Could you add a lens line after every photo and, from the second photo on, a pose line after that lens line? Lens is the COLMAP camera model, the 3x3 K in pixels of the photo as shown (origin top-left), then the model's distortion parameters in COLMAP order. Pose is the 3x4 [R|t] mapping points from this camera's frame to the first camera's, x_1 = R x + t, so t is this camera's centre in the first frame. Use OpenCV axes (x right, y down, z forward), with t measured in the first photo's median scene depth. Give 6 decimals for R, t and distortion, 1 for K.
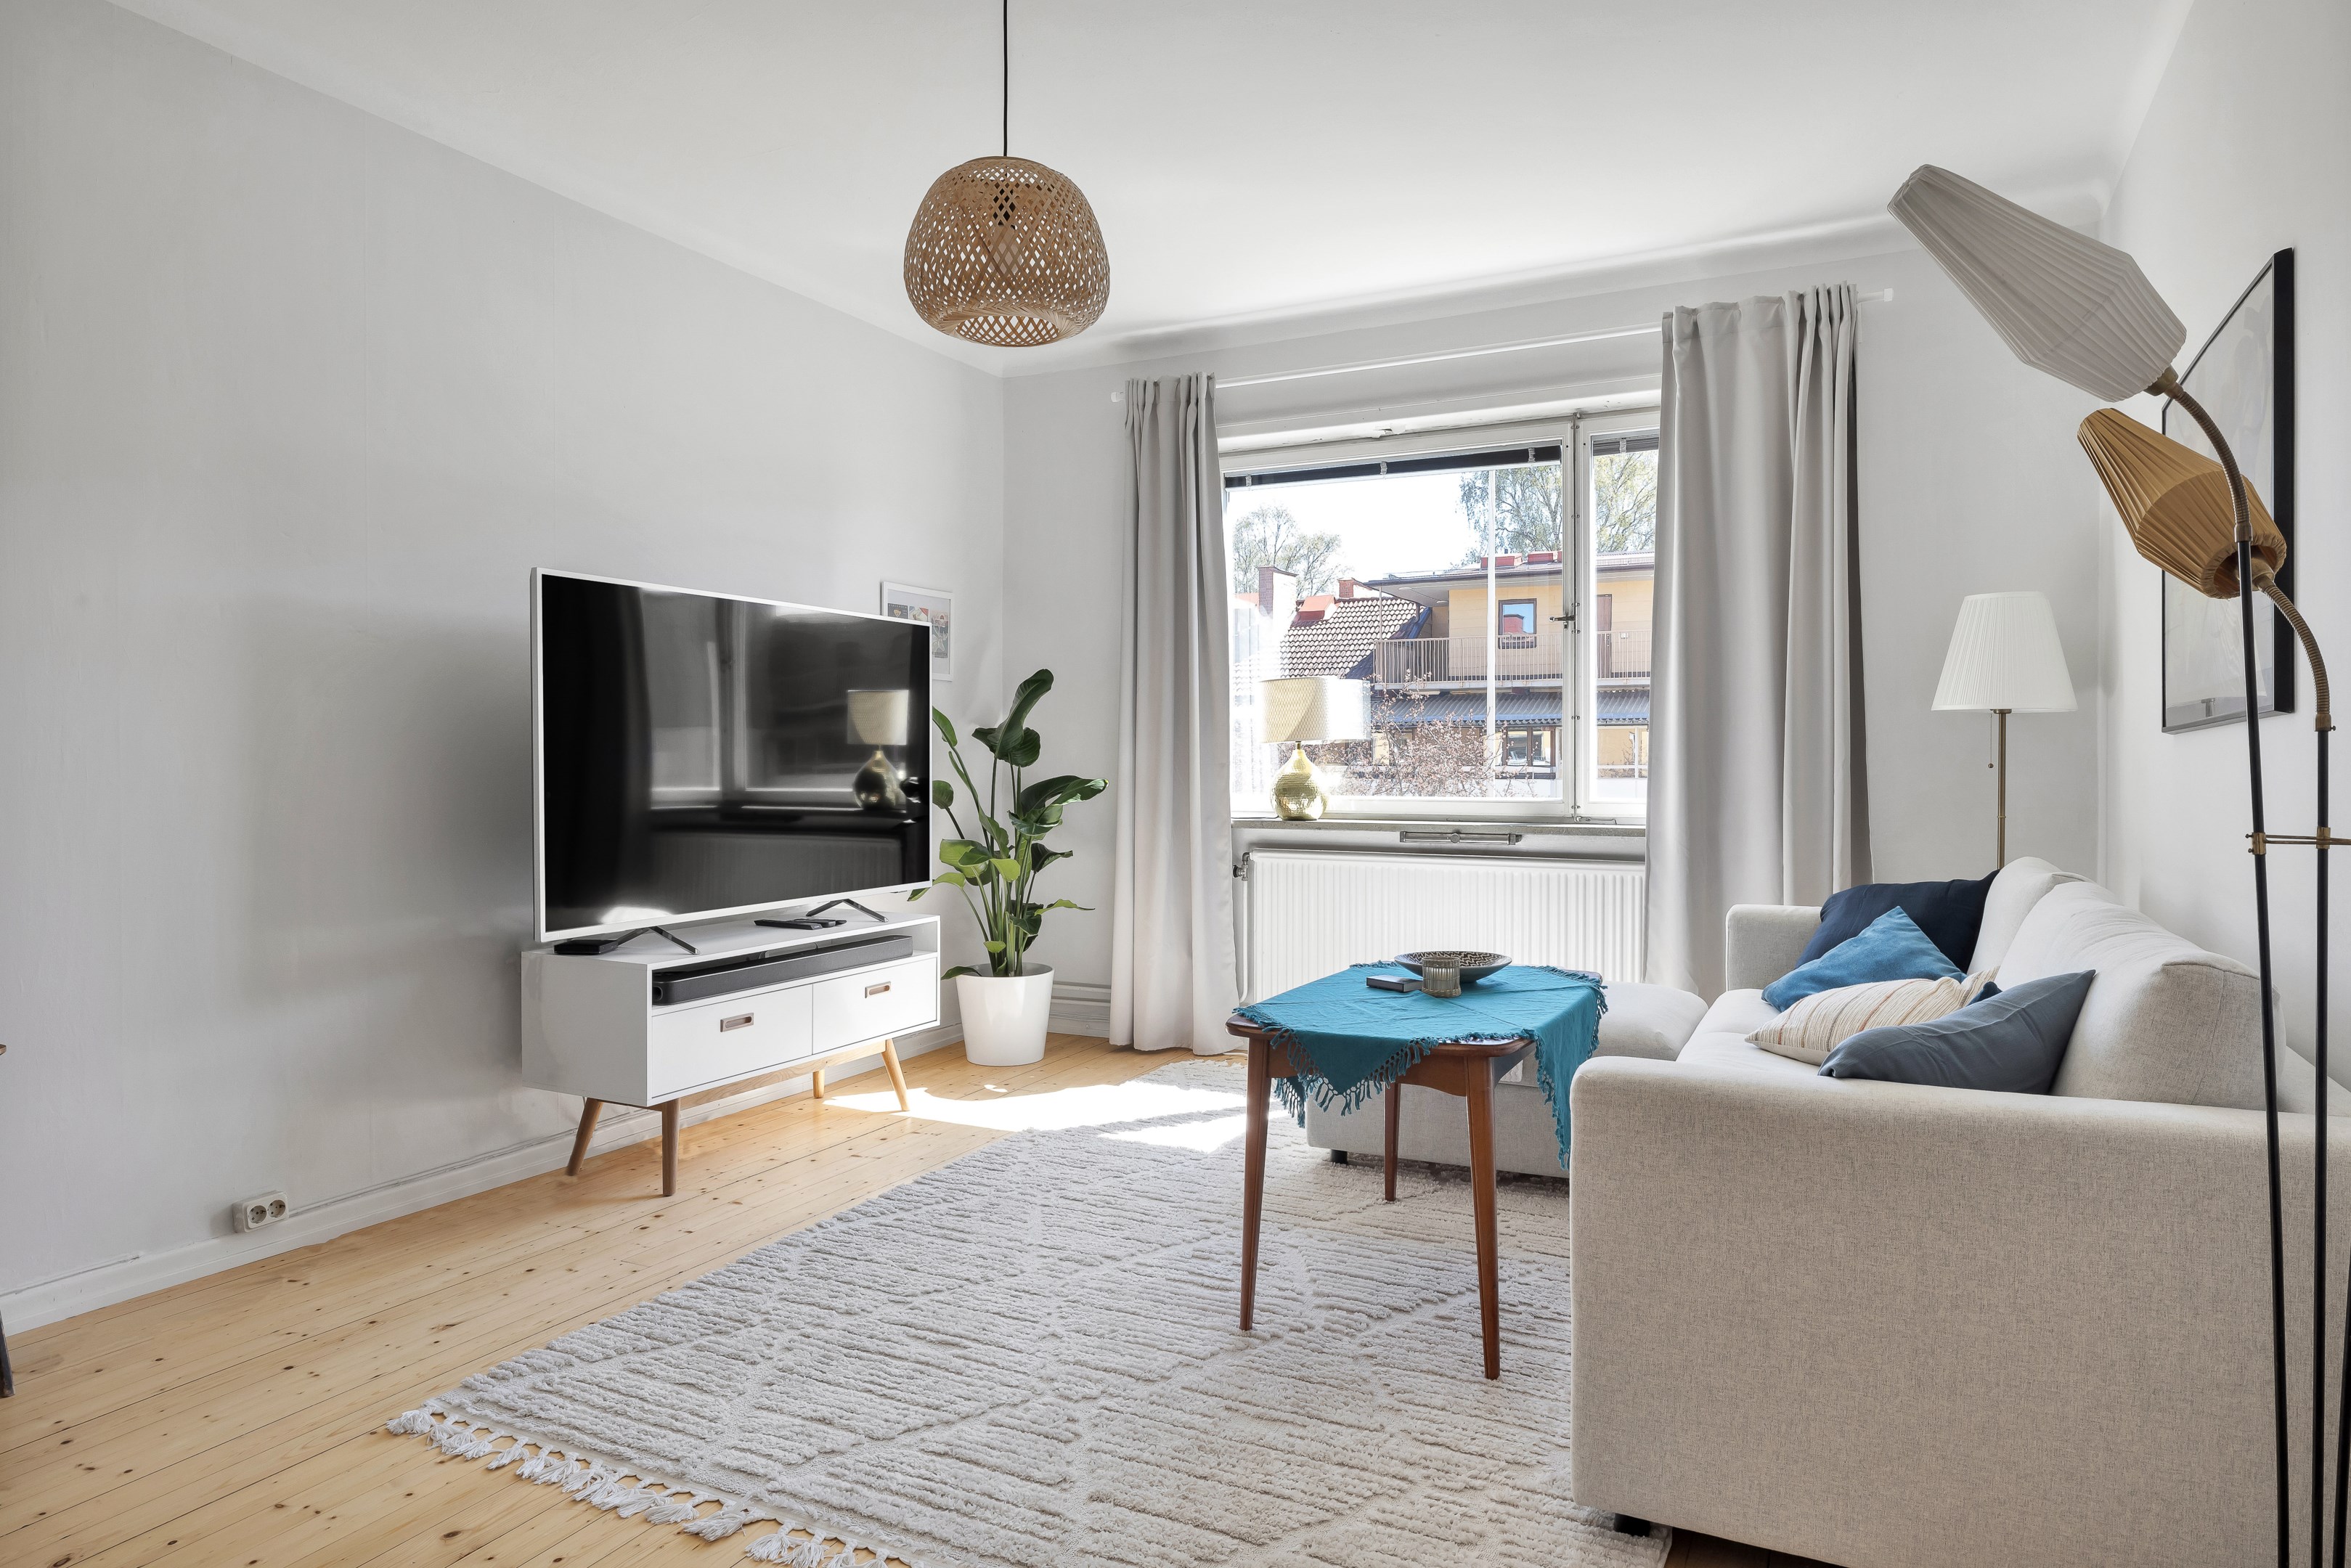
lens RADIAL K [[1413.4, 0, 1174.8], [0, 1413.4, 775.7], [0, 0, 1]] dist [-0.005838, 0.000875]
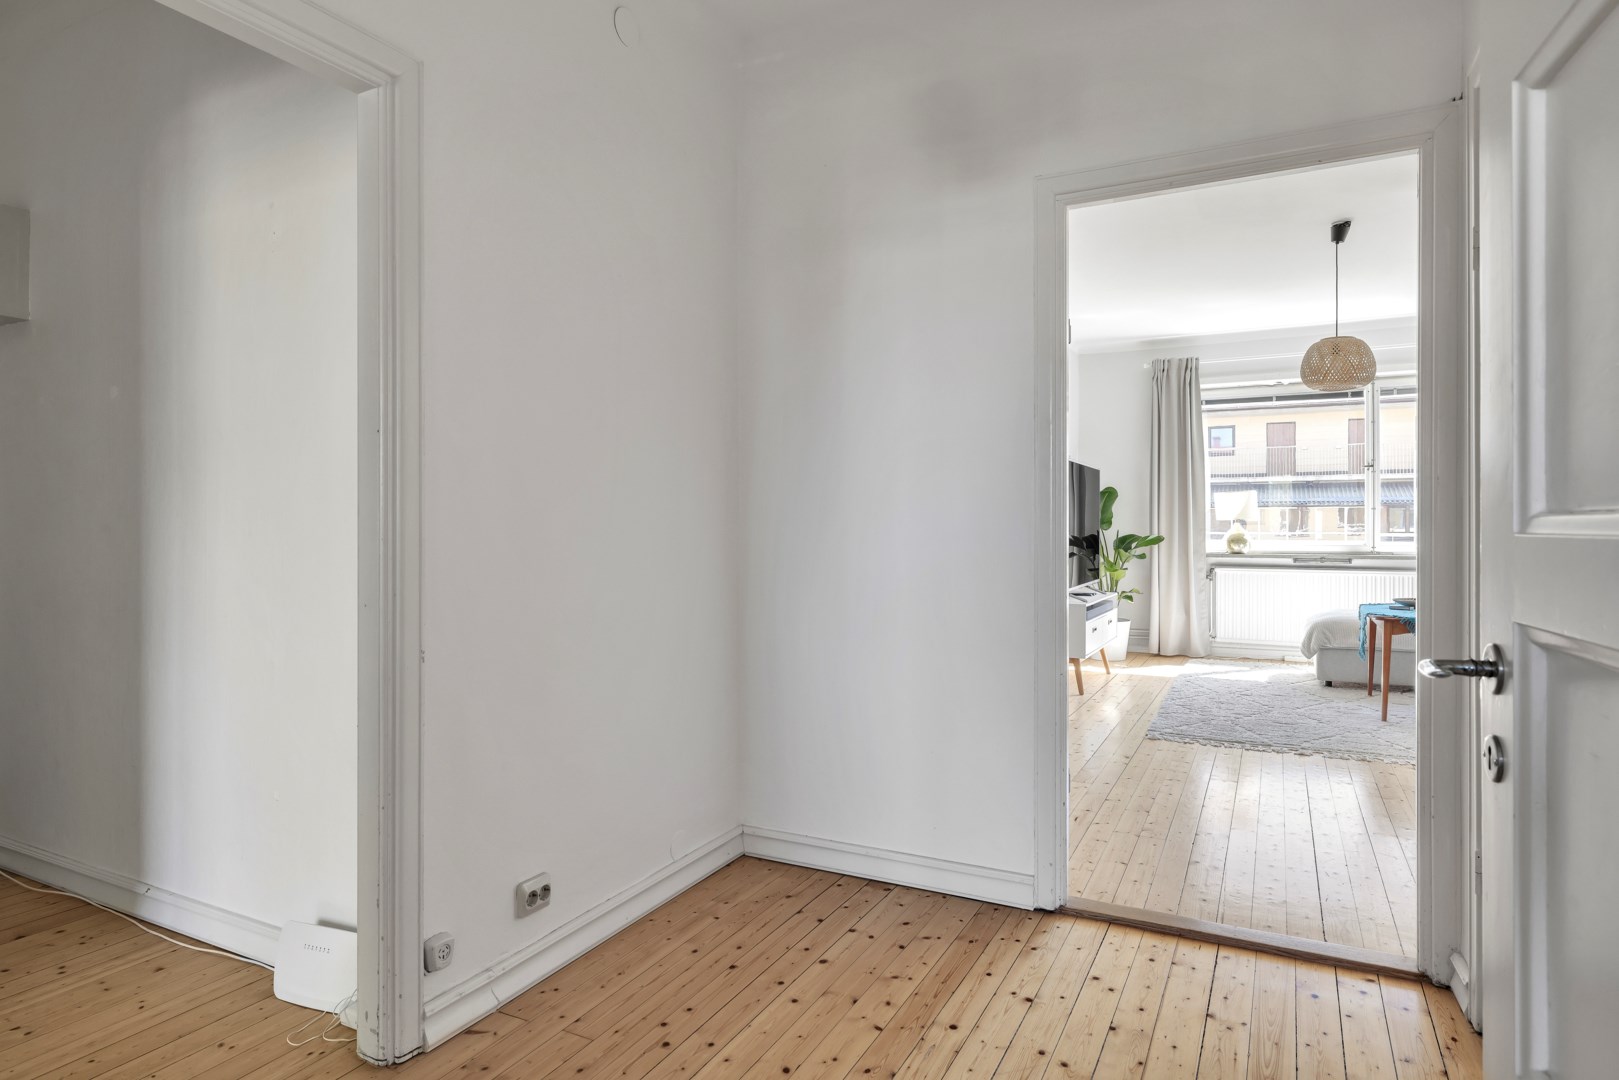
lens RADIAL K [[915.4, 0, 799.8], [0, 915.4, 525.5], [0, 0, 1]] dist [-0.004780, 0.001371]
pose [[0.999604, 0.000818, -0.028139, -0.661785], [-0.001205, 0.999905, -0.013743, 0.008284], [0.028125, 0.013771, 0.999510, -0.560500]]
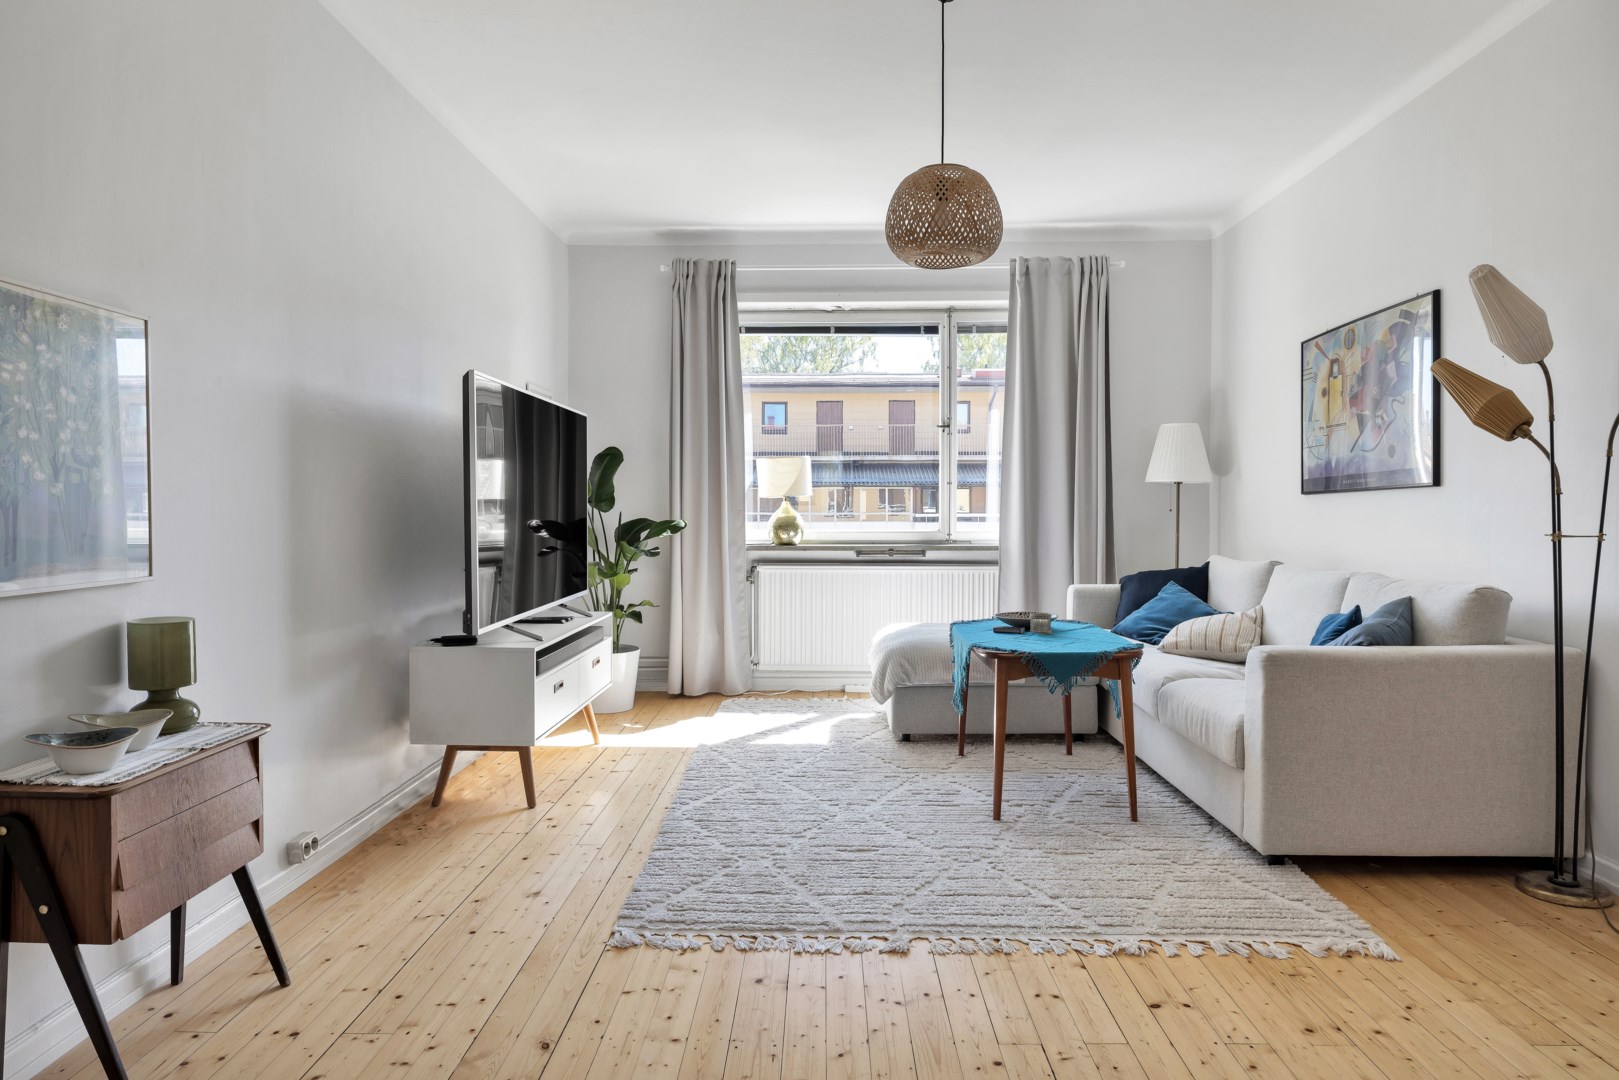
lens RADIAL K [[973.5, 0, 806.5], [0, 973.5, 531.0], [0, 0, 1]] dist [-0.005838, 0.000875]
pose [[0.907199, -0.009622, 0.420593, -0.413537], [0.004869, 0.999912, 0.012372, 0.002191], [-0.420675, -0.009176, 0.907165, -0.016723]]
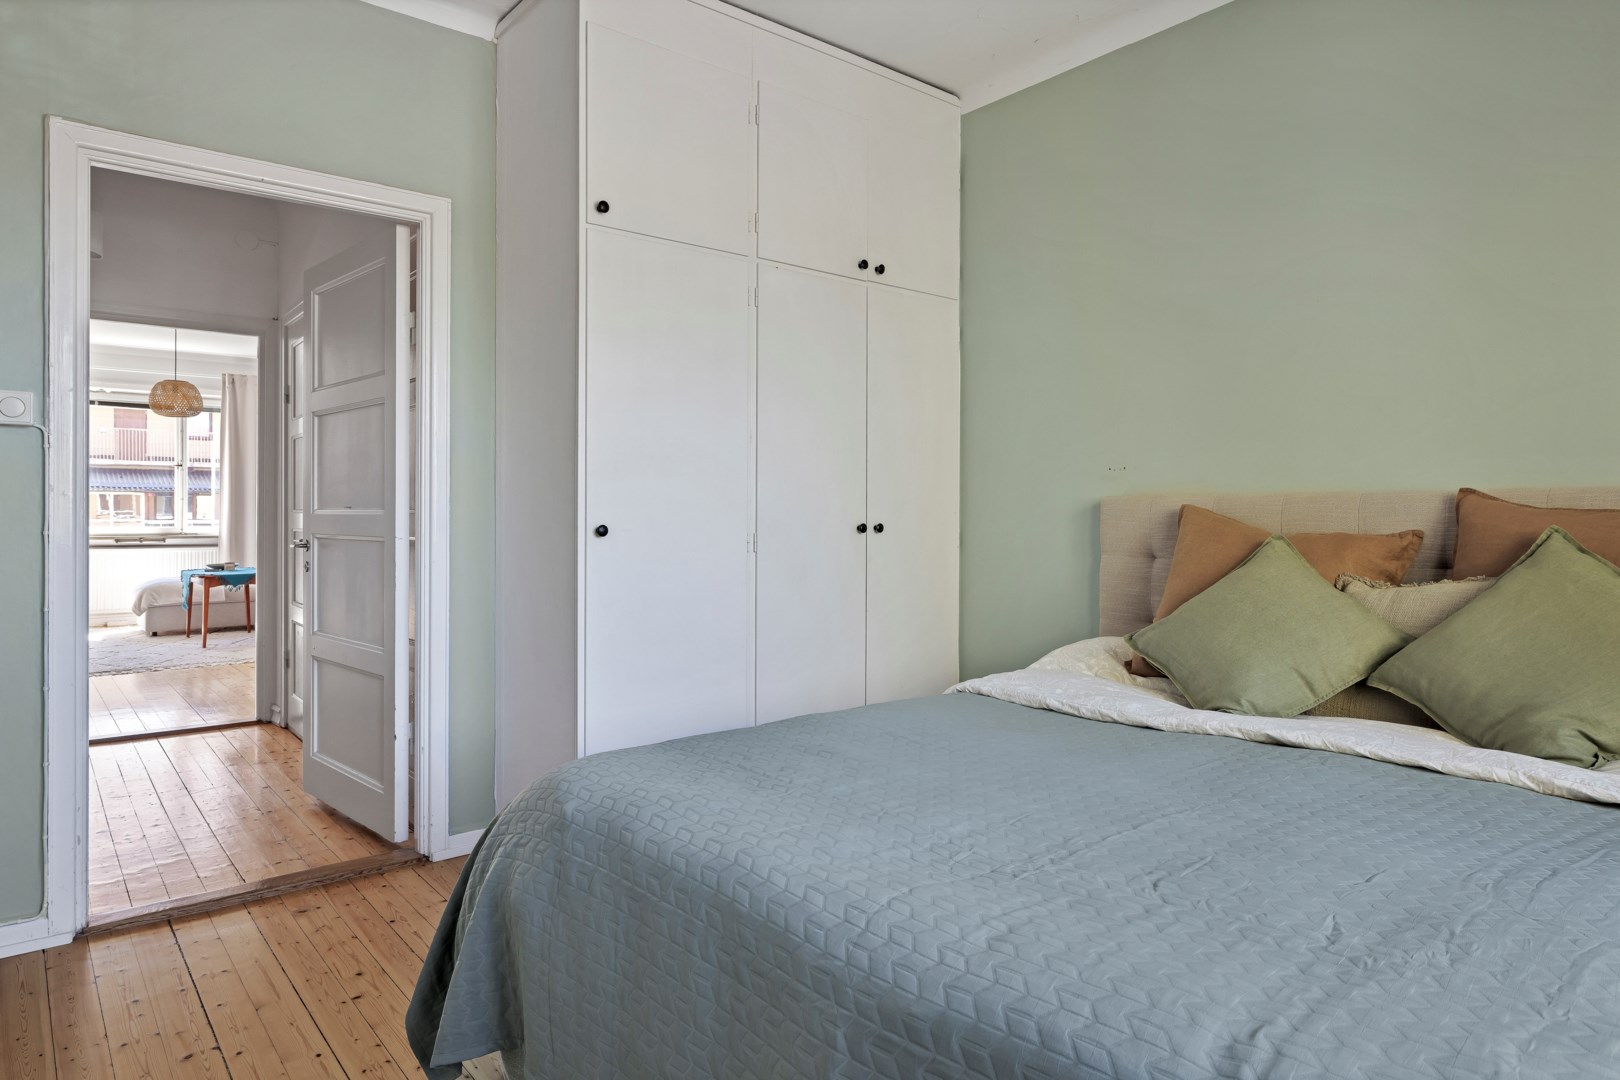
lens RADIAL K [[974.1, 0, 811.7], [0, 974.1, 519.3], [0, 0, 1]] dist [-0.005838, 0.000875]
pose [[0.409763, -0.000360, 0.912192, -1.109202], [0.007321, 0.999969, -0.002893, 0.017557], [-0.912163, 0.007864, 0.409753, -1.108659]]
